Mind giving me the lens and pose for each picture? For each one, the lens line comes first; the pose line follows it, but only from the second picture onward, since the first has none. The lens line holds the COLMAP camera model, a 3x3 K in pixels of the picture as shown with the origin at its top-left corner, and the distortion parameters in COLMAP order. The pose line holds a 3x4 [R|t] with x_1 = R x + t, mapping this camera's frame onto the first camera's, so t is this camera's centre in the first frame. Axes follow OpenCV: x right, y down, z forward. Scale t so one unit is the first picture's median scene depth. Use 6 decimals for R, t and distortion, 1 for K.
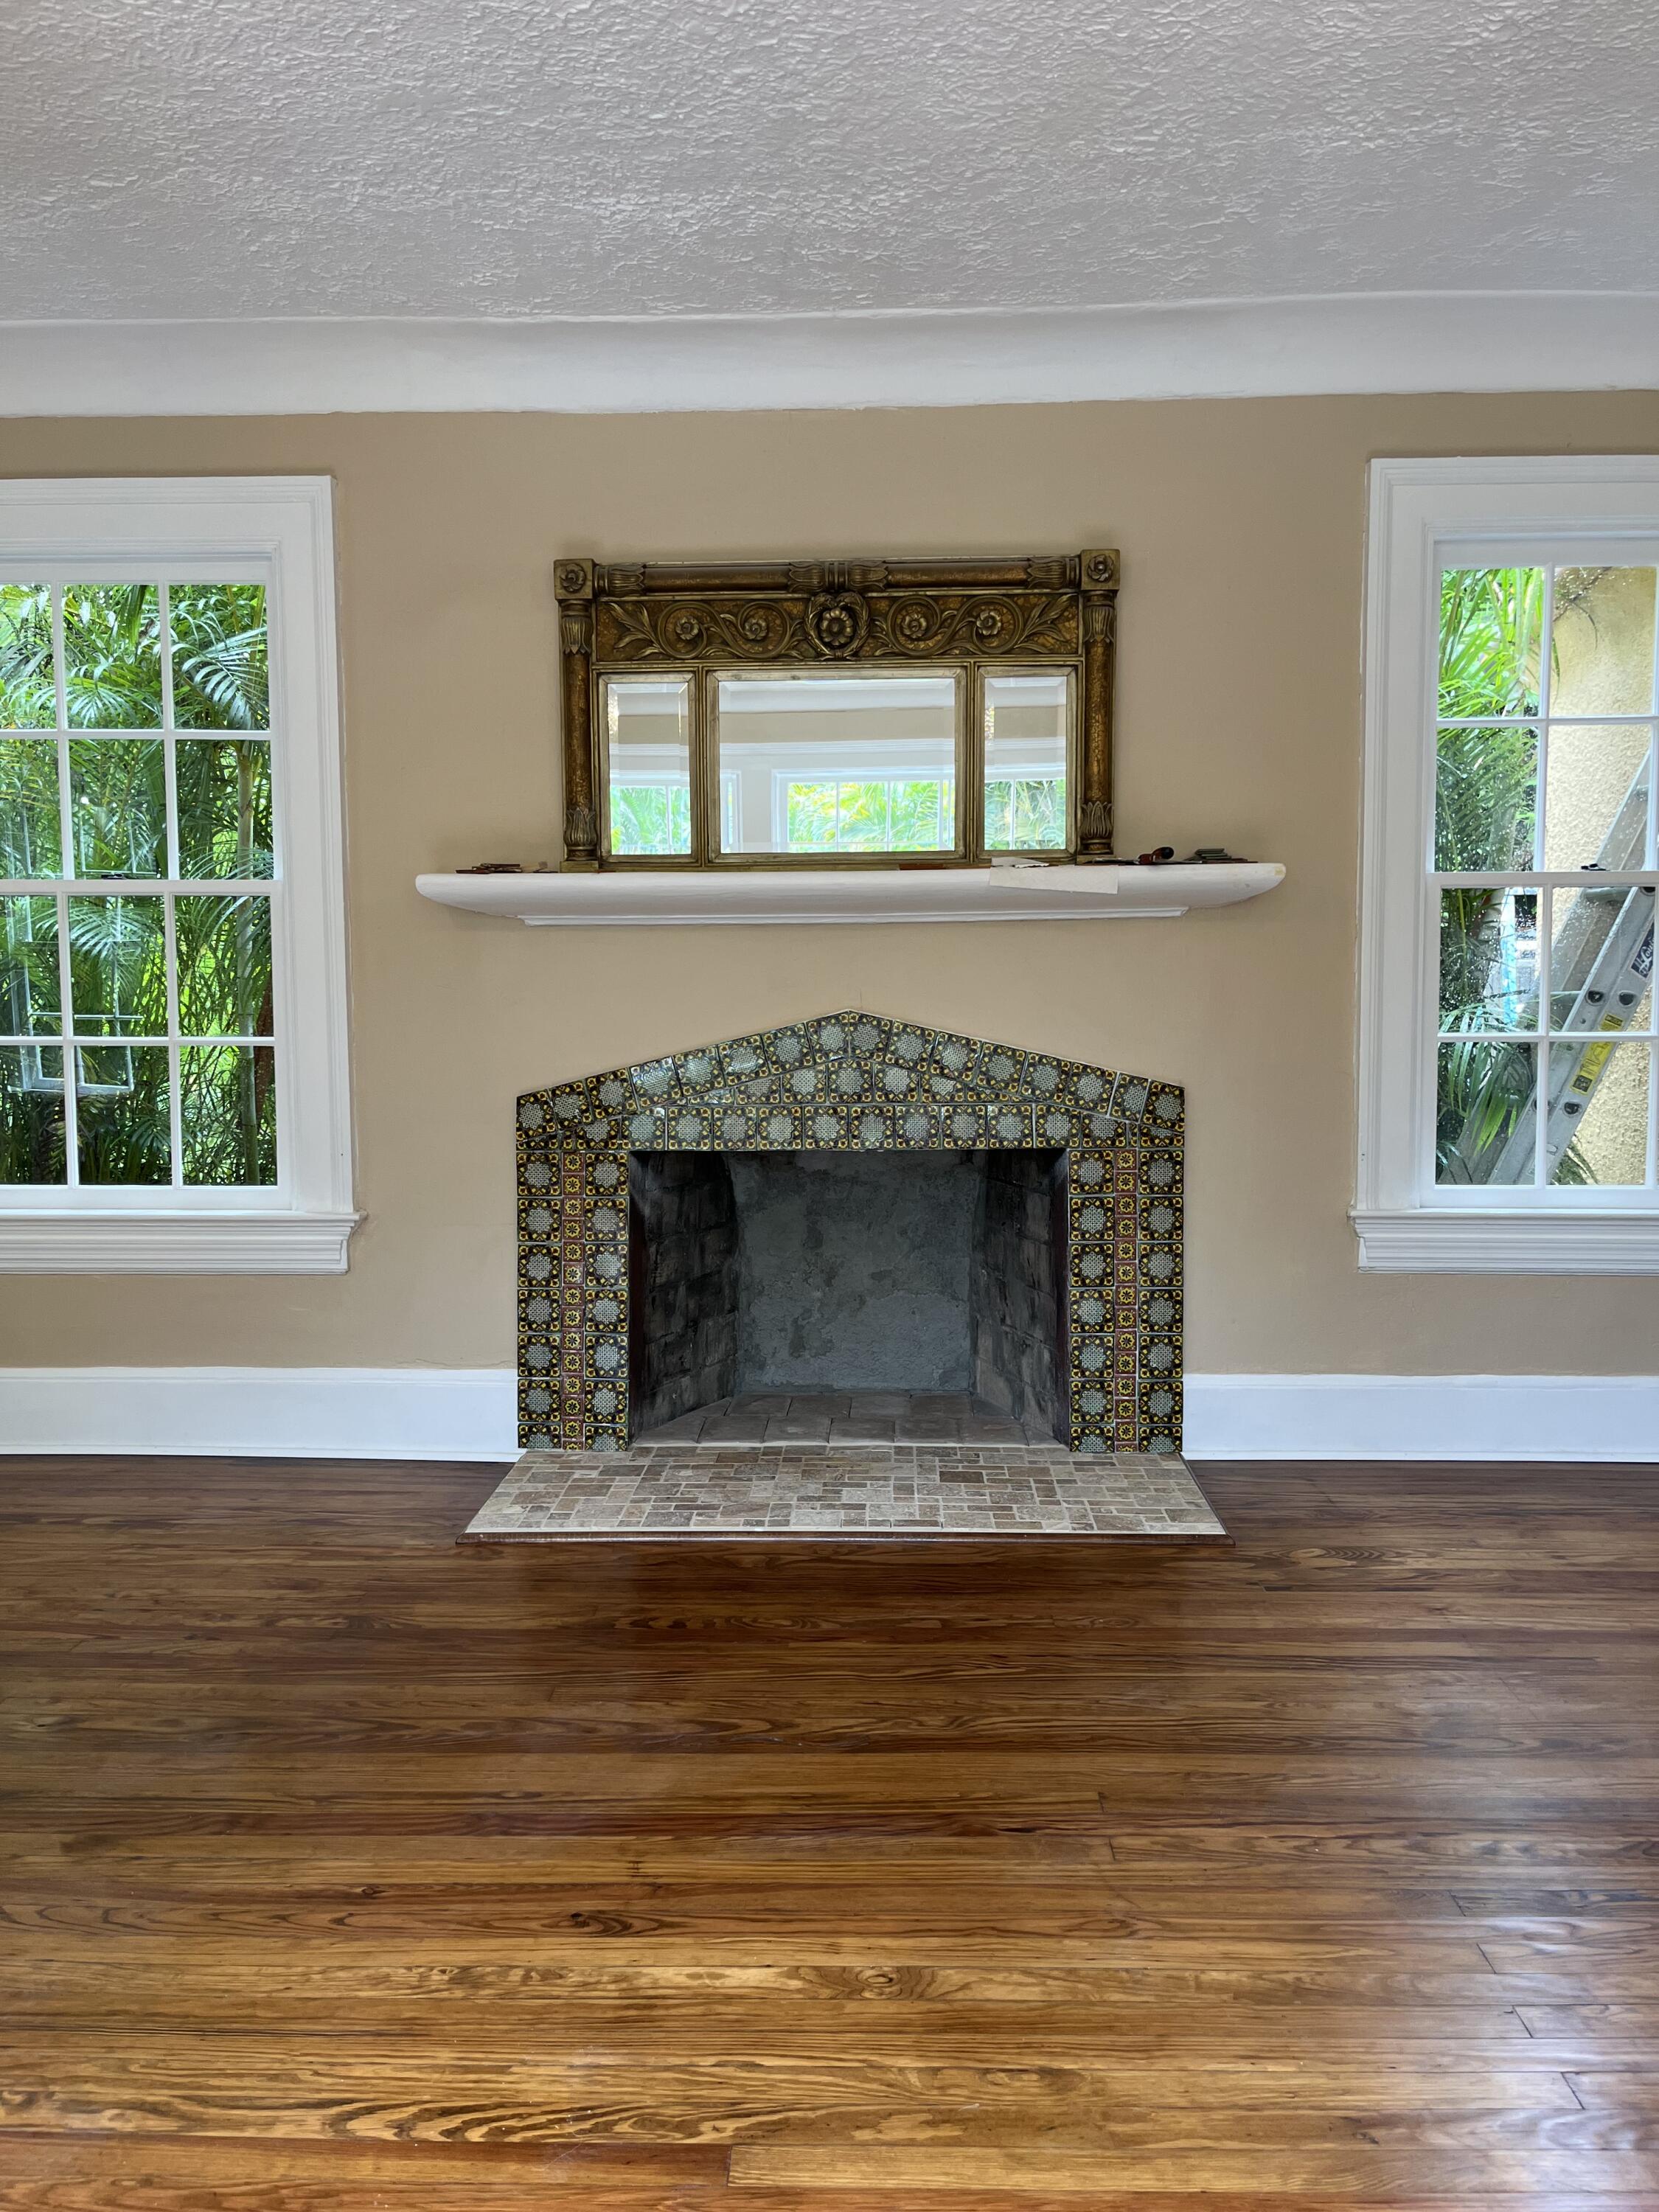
lens RADIAL K [[1651.5, 0, 835.6], [0, 1651.5, 1106.3], [0, 0, 1]] dist [0.051812, -0.081209]
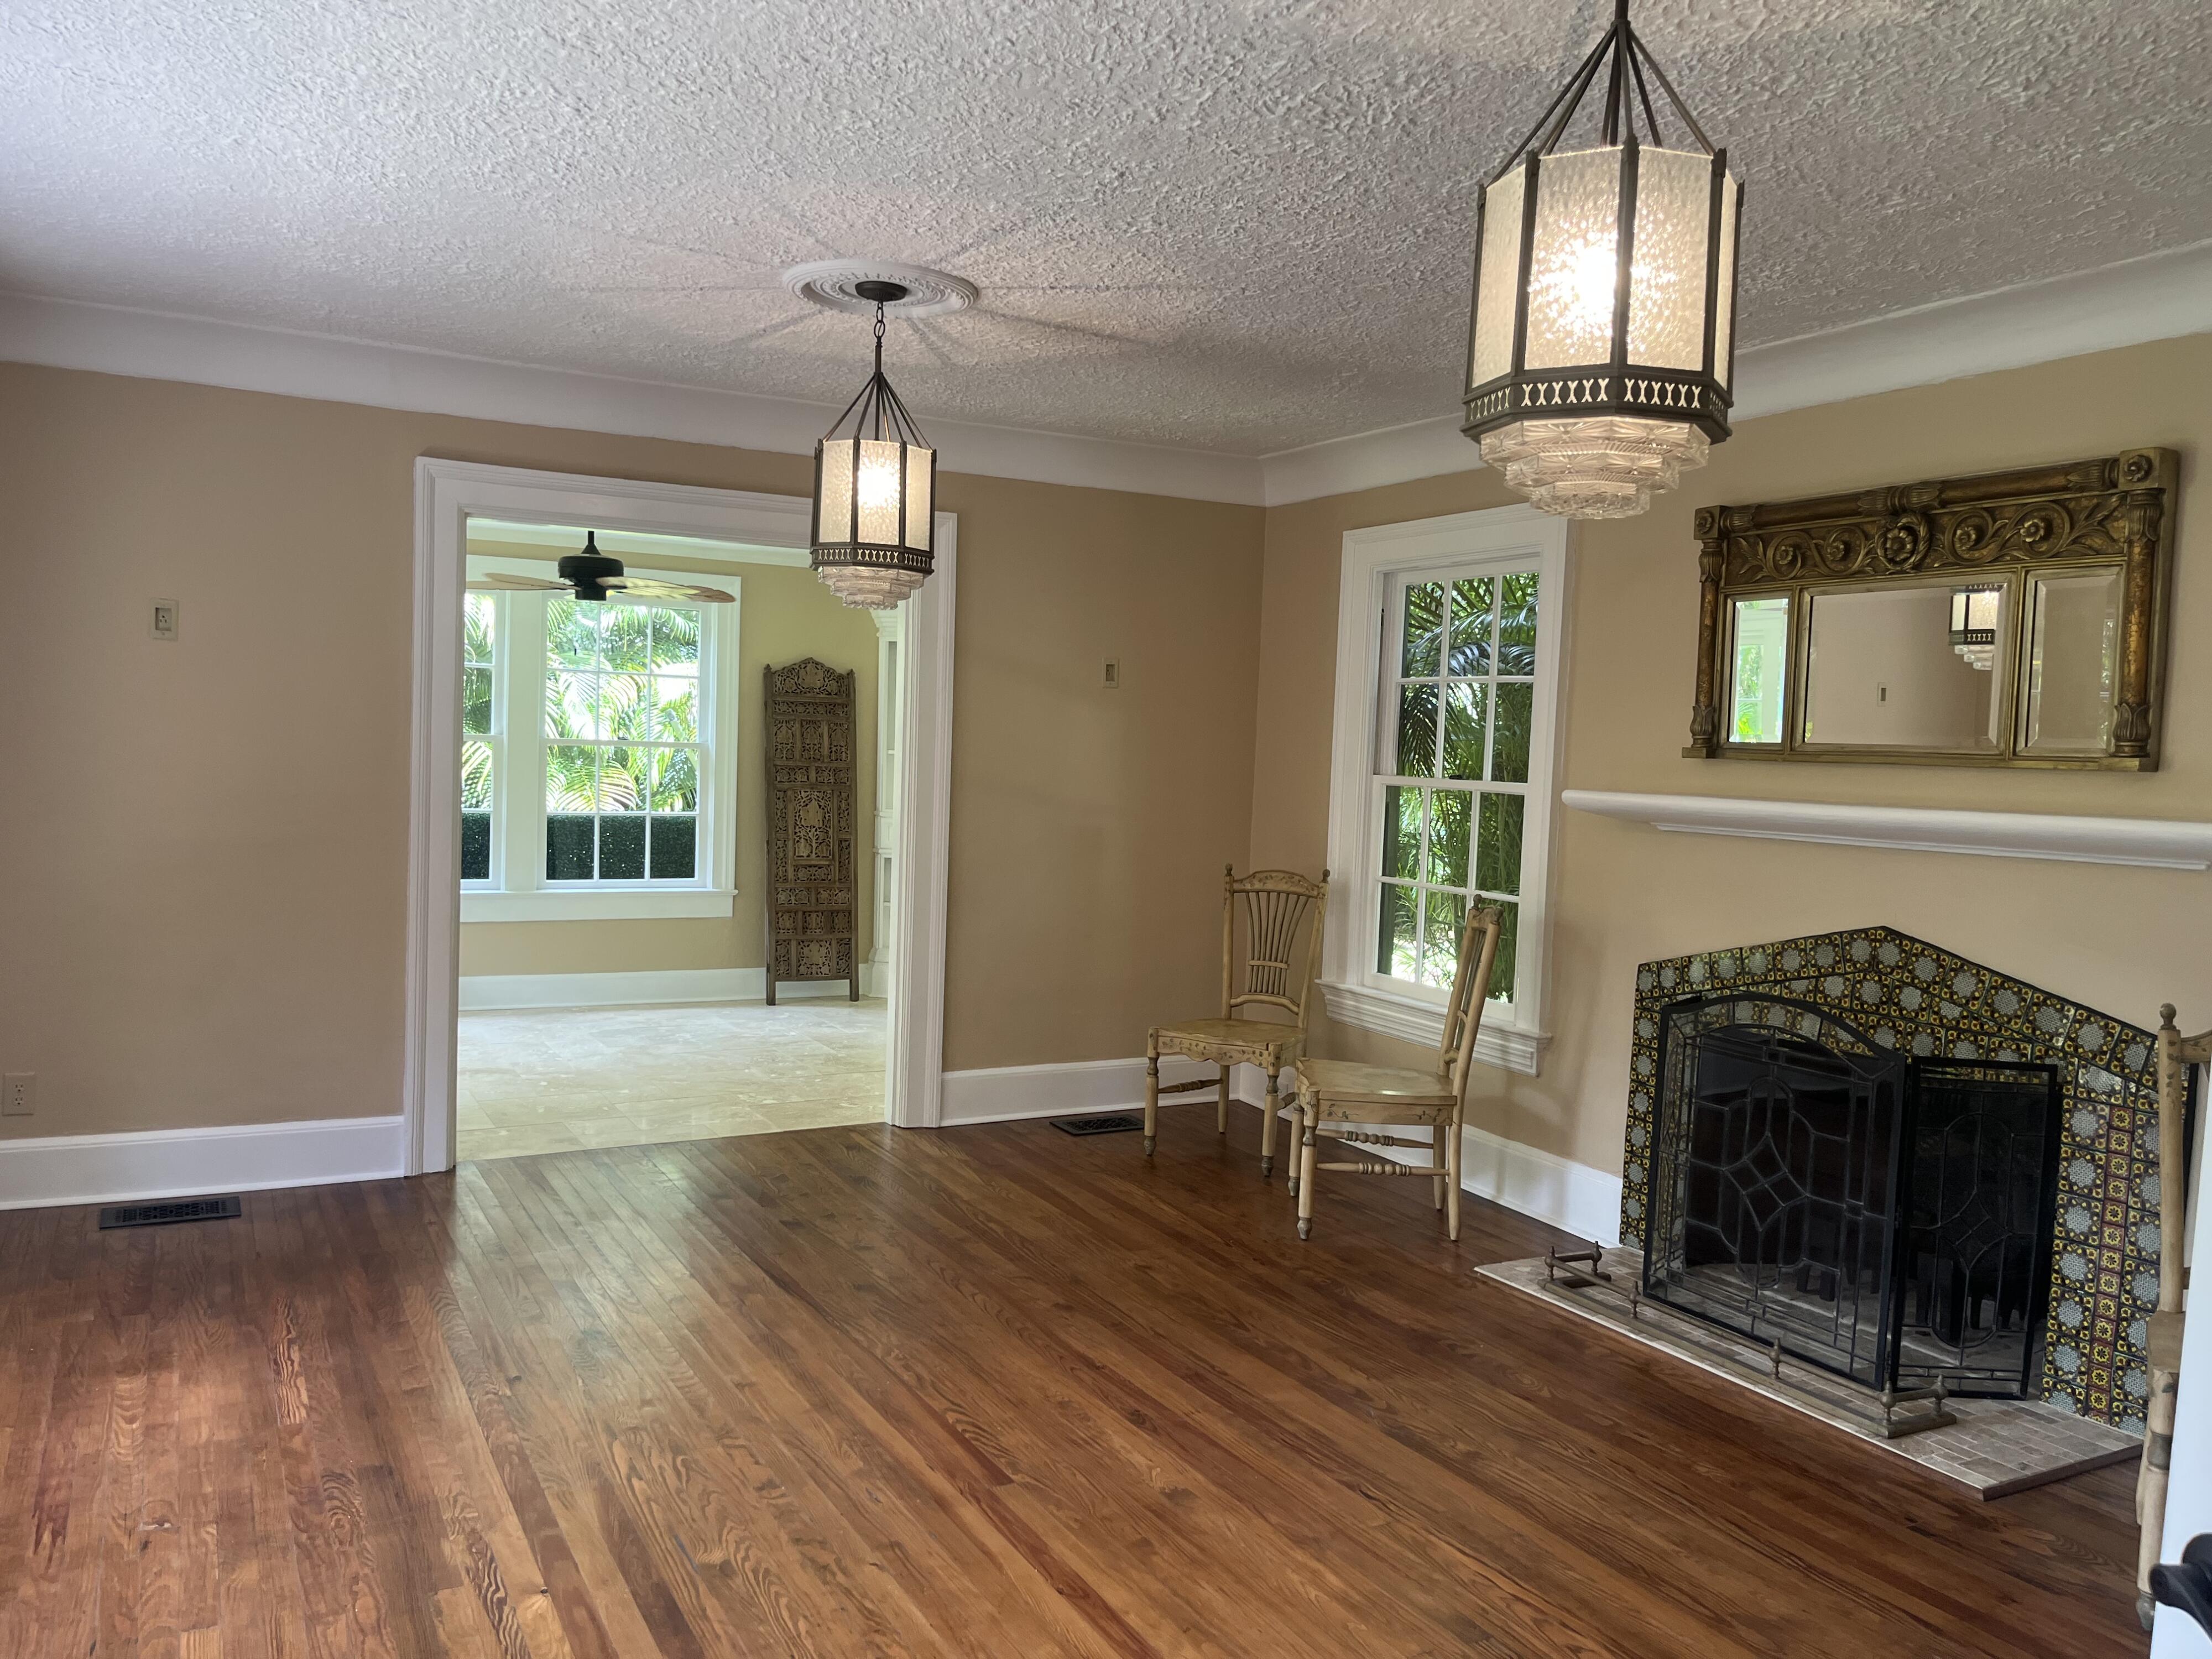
lens RADIAL K [[1651.5, 0, 1111.9], [0, 1651.5, 828.0], [0, 0, 1]] dist [0.051812, -0.081209]
pose [[0.514998, 0.067739, -0.854511, 0.683850], [-0.104544, 0.994394, 0.015821, -0.088433], [0.850792, 0.081186, 0.519193, -0.008107]]
